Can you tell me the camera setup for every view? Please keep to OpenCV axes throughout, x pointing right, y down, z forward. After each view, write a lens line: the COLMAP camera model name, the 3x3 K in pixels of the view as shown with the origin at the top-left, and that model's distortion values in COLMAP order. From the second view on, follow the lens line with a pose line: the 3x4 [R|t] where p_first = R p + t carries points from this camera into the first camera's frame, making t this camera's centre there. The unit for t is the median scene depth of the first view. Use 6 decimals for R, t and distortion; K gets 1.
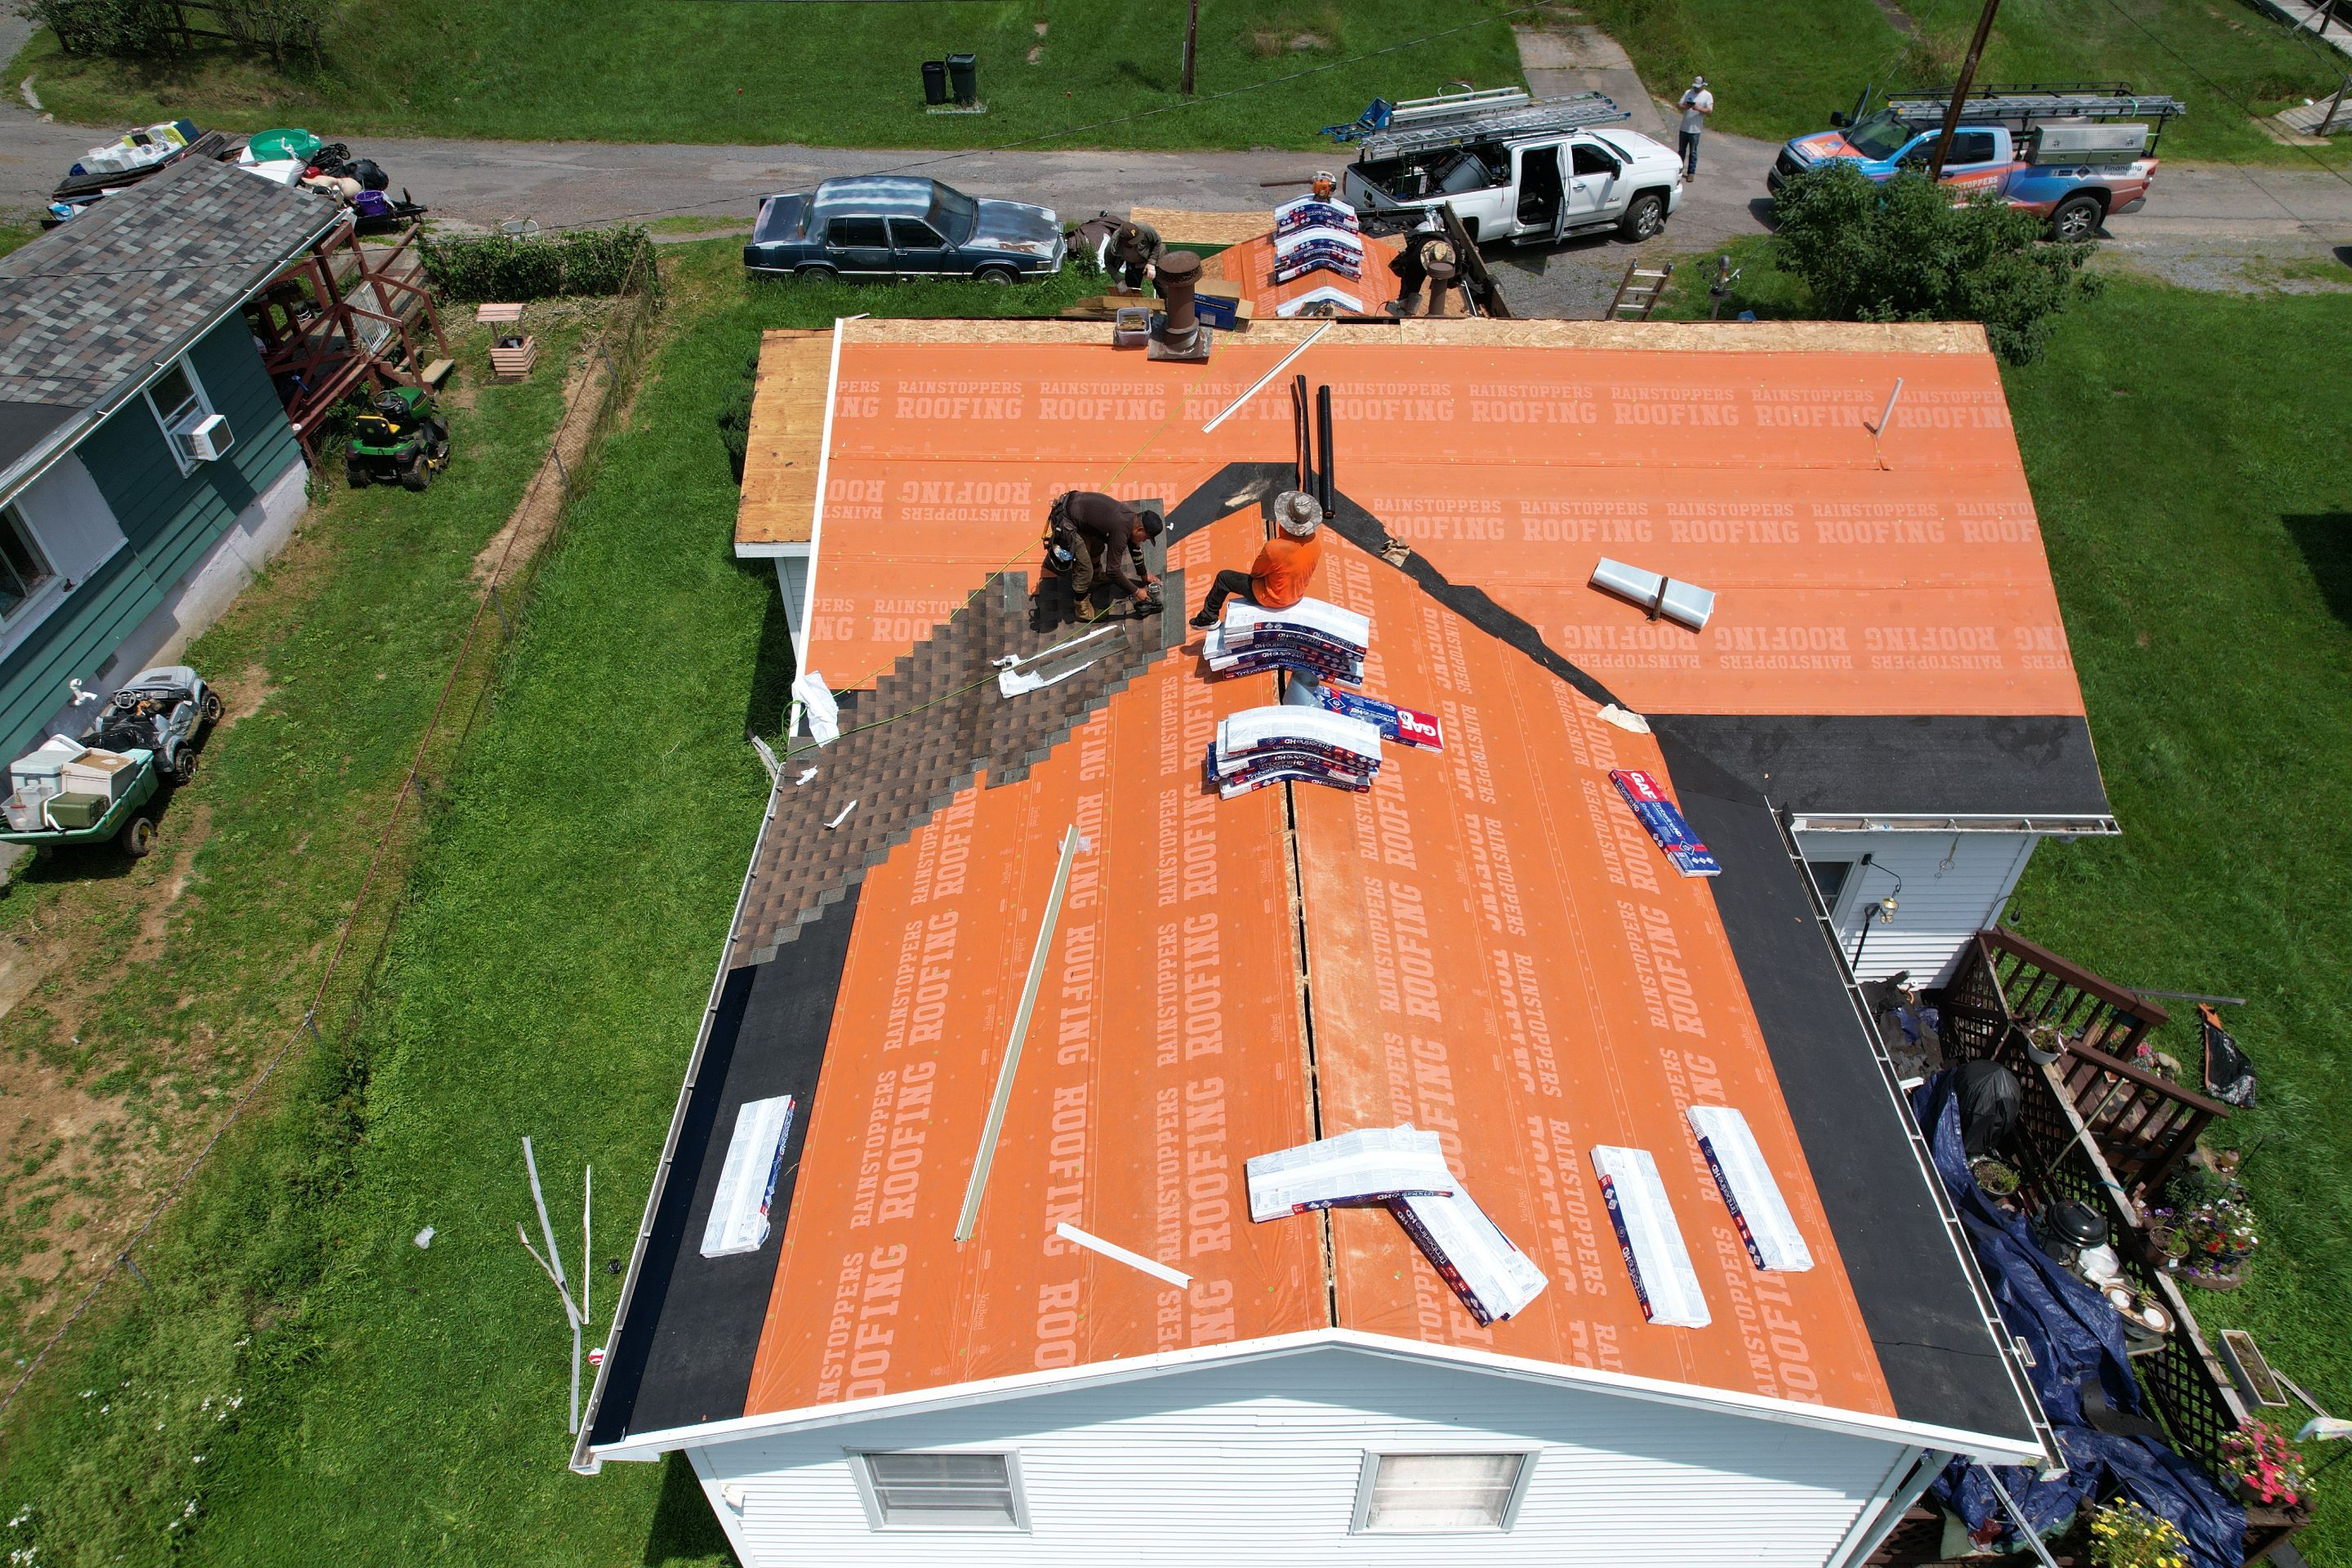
lens RADIAL K [[1499.6, 0, 1178.3], [0, 1499.6, 791.9], [0, 0, 1]] dist [-0.073643, 0.065150]
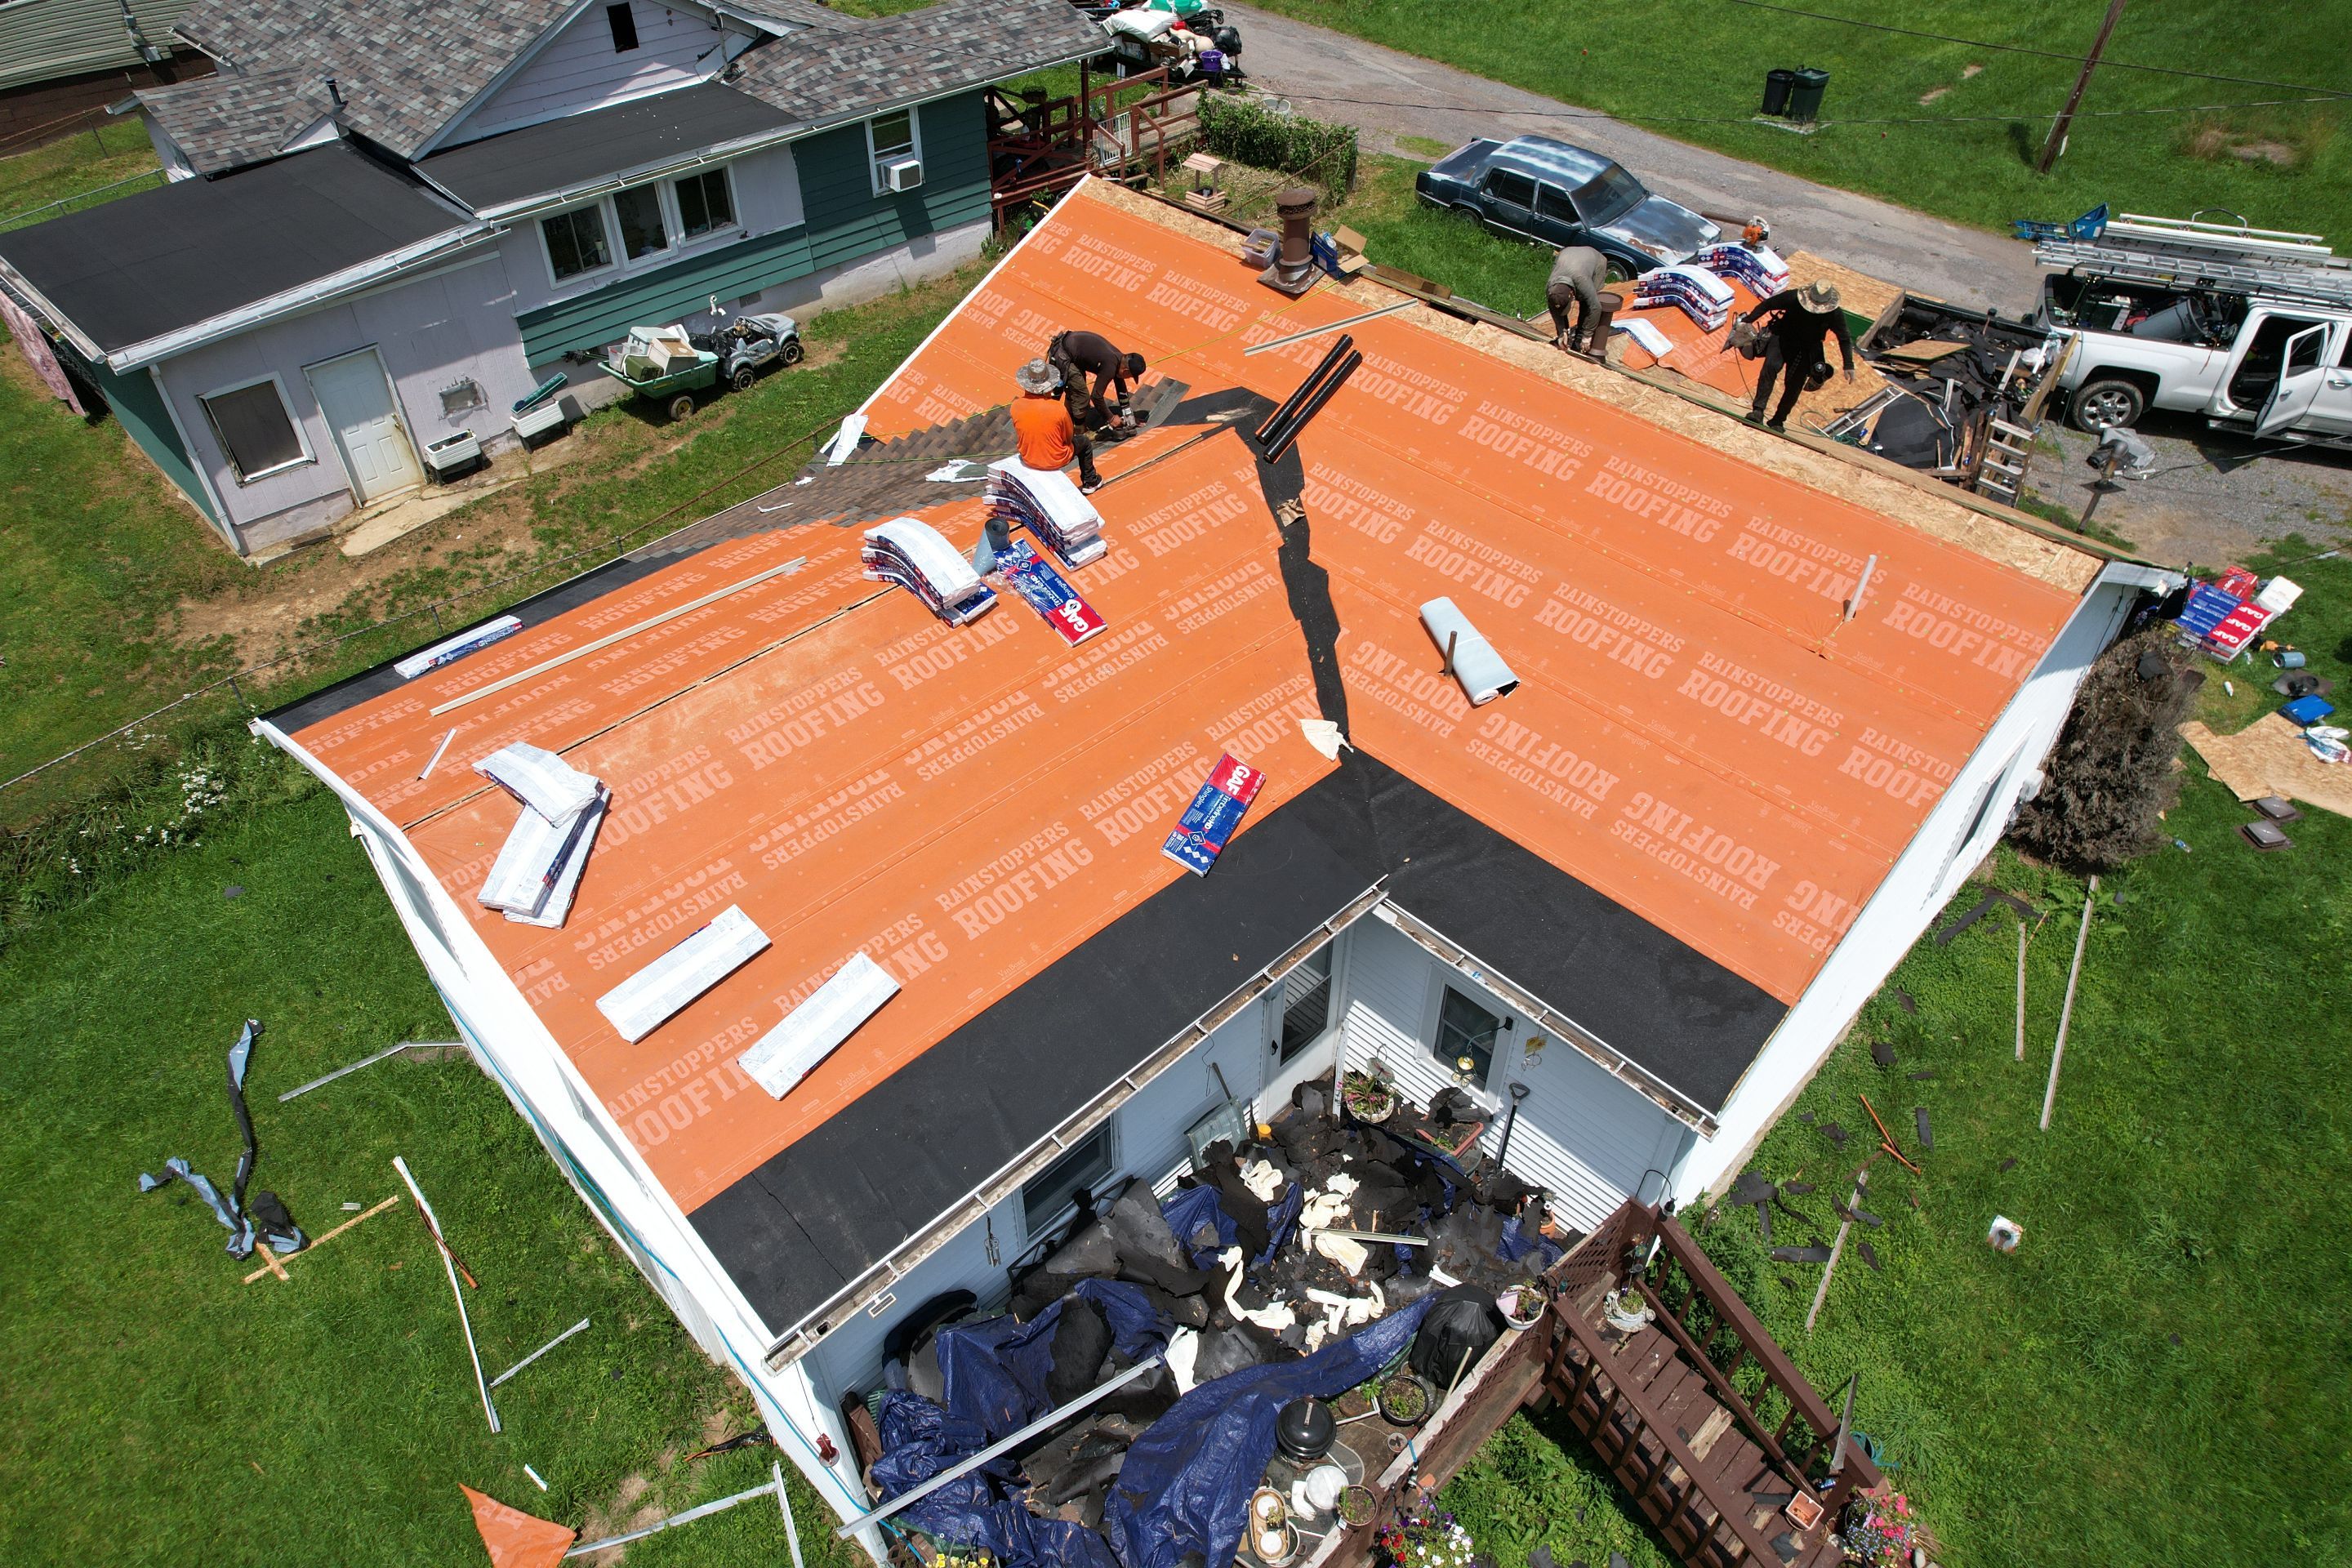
lens RADIAL K [[1499.6, 0, 1179.4], [0, 1499.6, 799.2], [0, 0, 1]] dist [-0.073643, 0.065150]
pose [[0.705373, 0.475155, -0.526001, 0.517162], [-0.469802, 0.869052, 0.155035, -0.081465], [0.530787, 0.137759, 0.836234, 0.100506]]
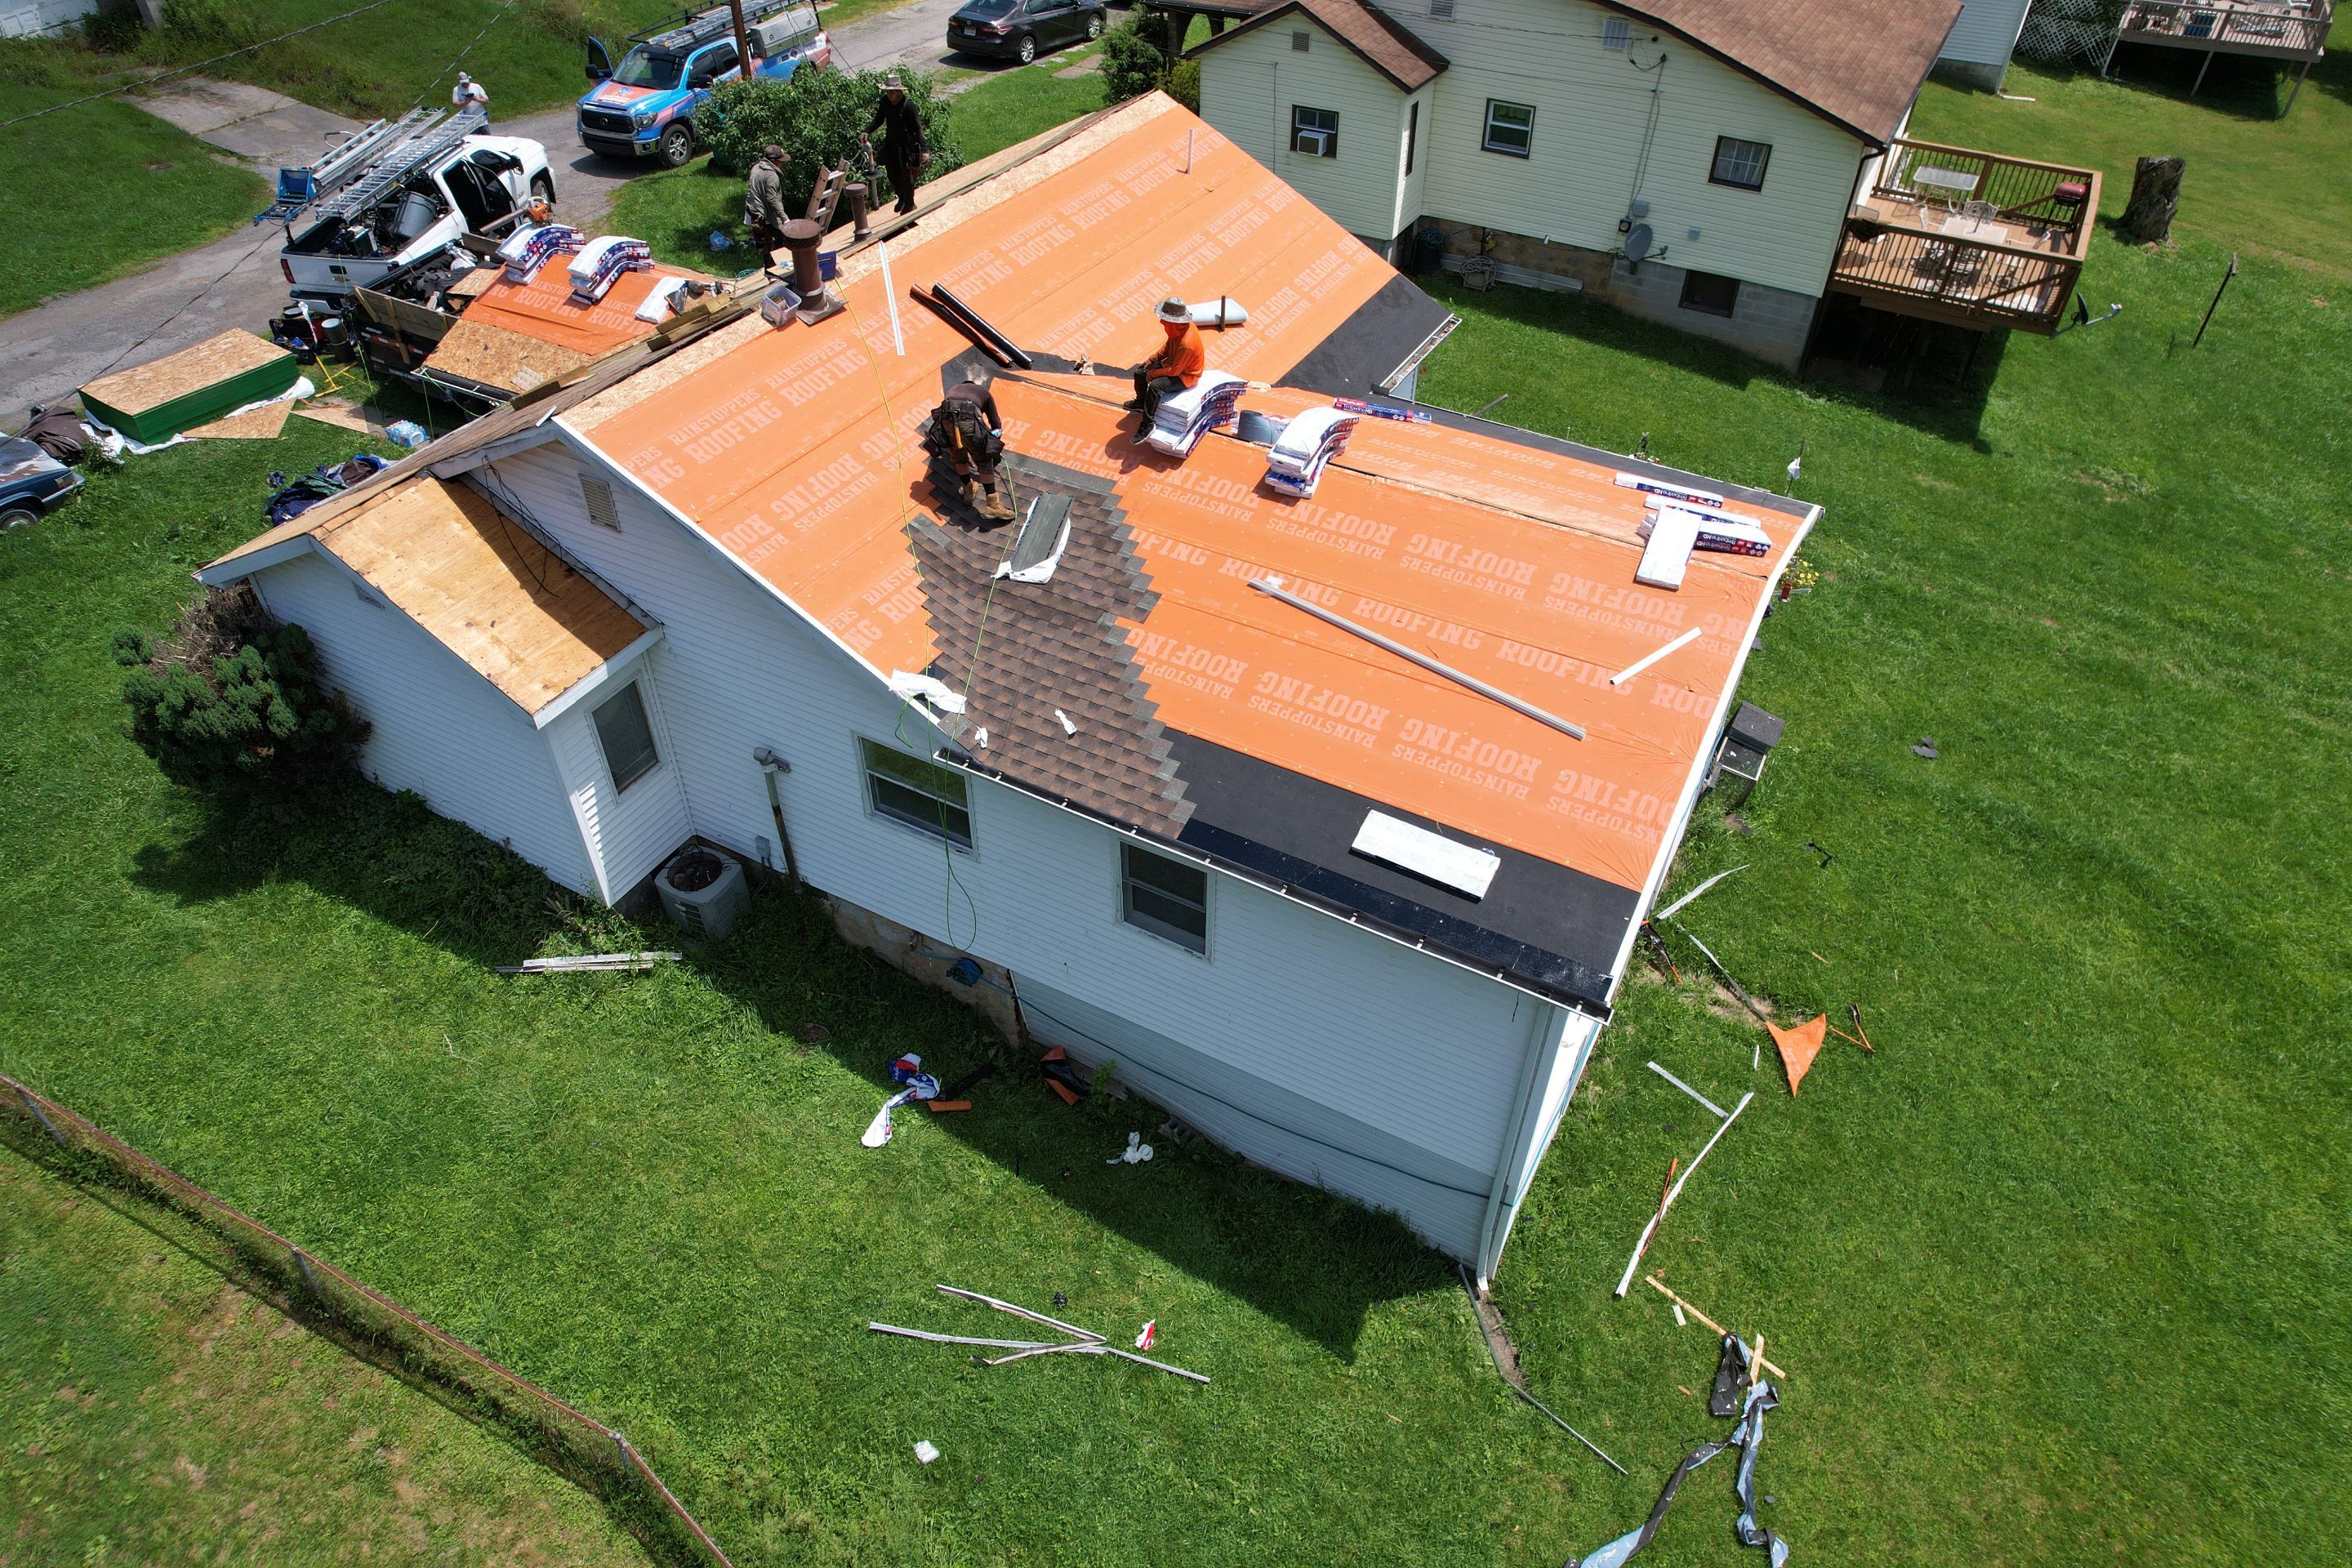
lens RADIAL K [[1499.6, 0, 1170.0], [0, 1499.6, 785.8], [0, 0, 1]] dist [-0.073643, 0.065150]
pose [[0.483579, -0.574228, 0.660616, -0.606601], [0.575759, 0.777147, 0.254057, -0.118309], [-0.659282, 0.257499, 0.706429, 0.118892]]
